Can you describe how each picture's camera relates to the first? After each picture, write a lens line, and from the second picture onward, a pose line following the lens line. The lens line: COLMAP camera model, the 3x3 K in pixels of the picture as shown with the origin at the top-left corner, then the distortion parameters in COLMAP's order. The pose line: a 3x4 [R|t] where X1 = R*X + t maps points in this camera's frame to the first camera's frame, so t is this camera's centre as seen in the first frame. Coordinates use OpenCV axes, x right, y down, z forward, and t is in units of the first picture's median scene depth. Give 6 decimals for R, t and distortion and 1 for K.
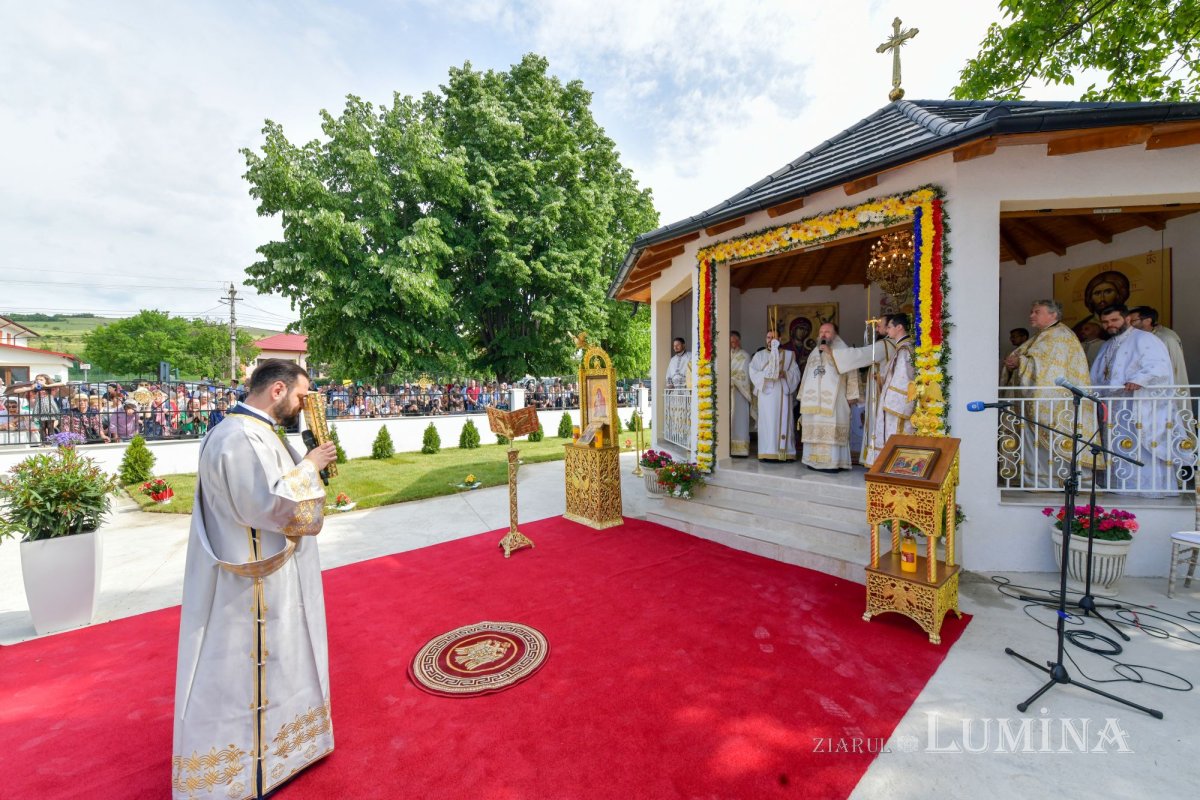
lens RADIAL K [[468.6, 0, 616.2], [0, 468.6, 396.1], [0, 0, 1]] dist [-0.008075, -0.000901]
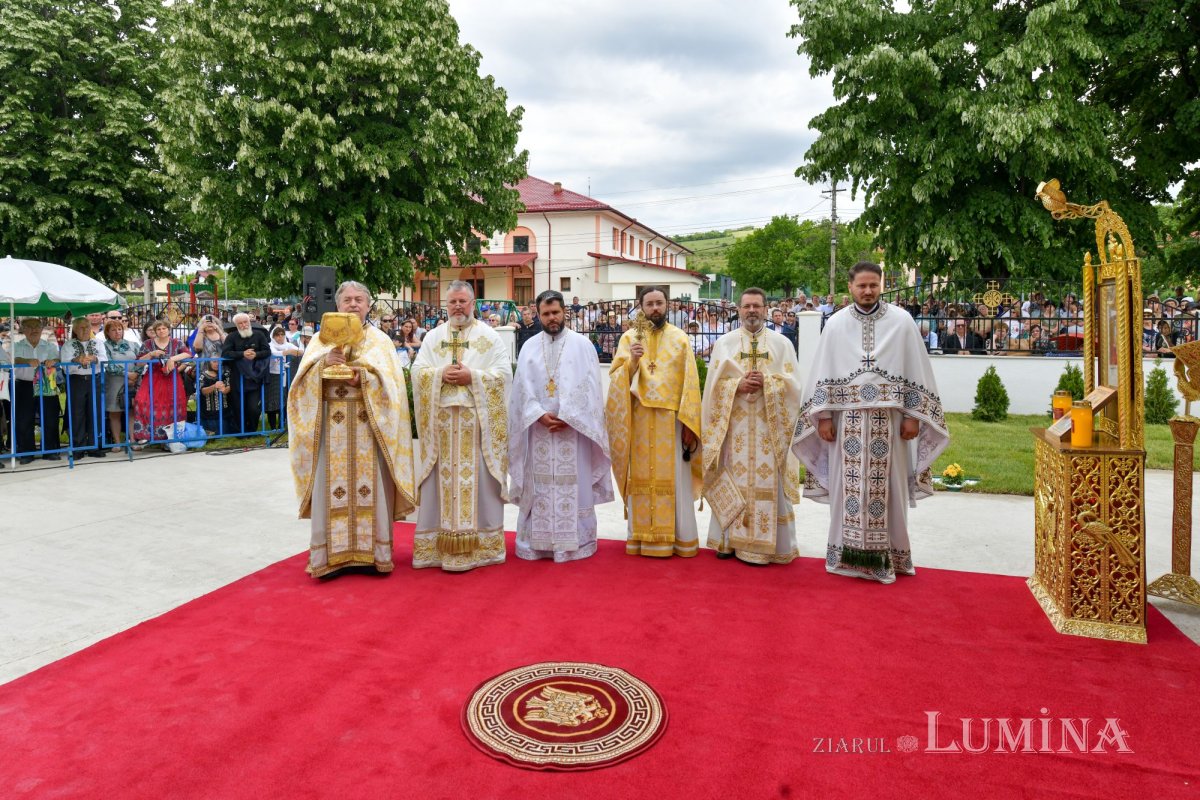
lens RADIAL K [[736.0, 0, 595.5], [0, 736.0, 347.9], [0, 0, 1]] dist [-0.006574, 0.001689]
pose [[0.498906, 0.050124, -0.865205, 0.142142], [-0.017507, 0.998705, 0.047764, -0.002288], [0.866479, -0.008683, 0.499138, 0.123287]]
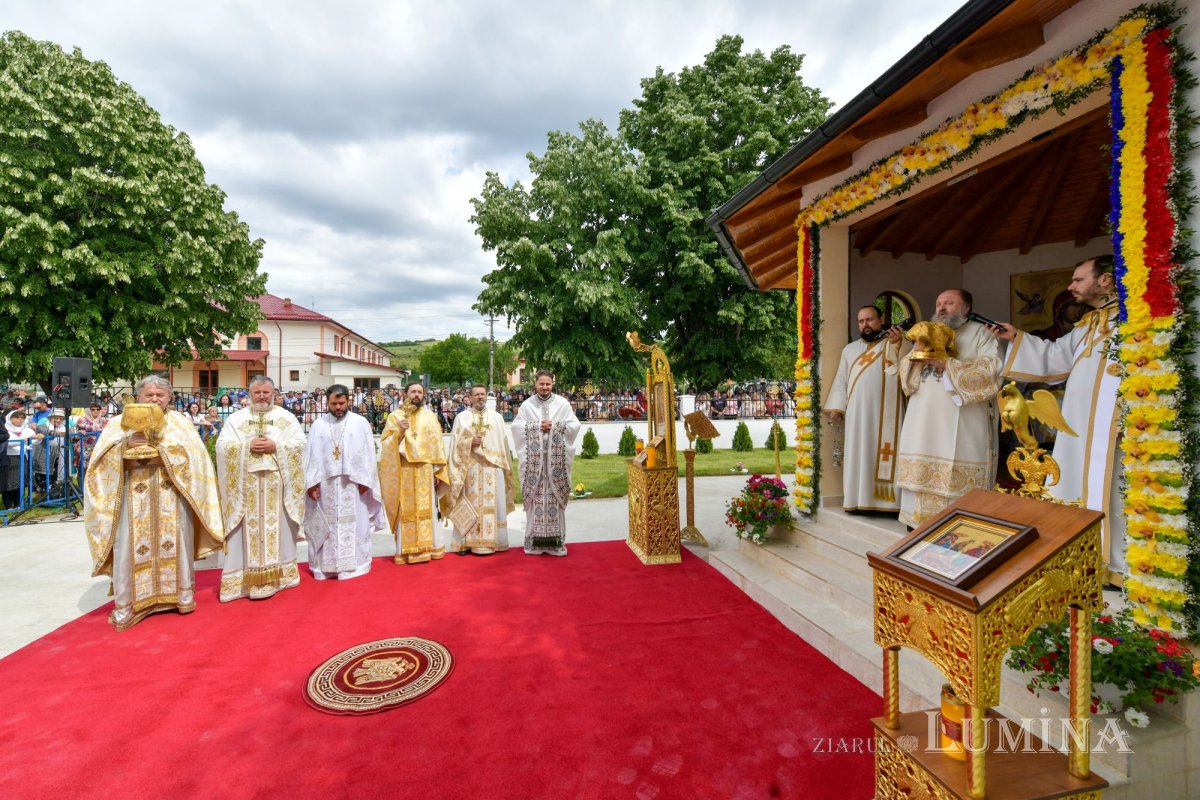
lens RADIAL K [[483.9, 0, 587.0], [0, 483.9, 393.3], [0, 0, 1]] dist [-0.005108, -0.001999]
pose [[0.860552, 0.003815, -0.509349, 0.137425], [-0.013344, 0.999798, -0.015056, -0.003825], [0.509188, 0.019753, 0.860428, 0.081523]]
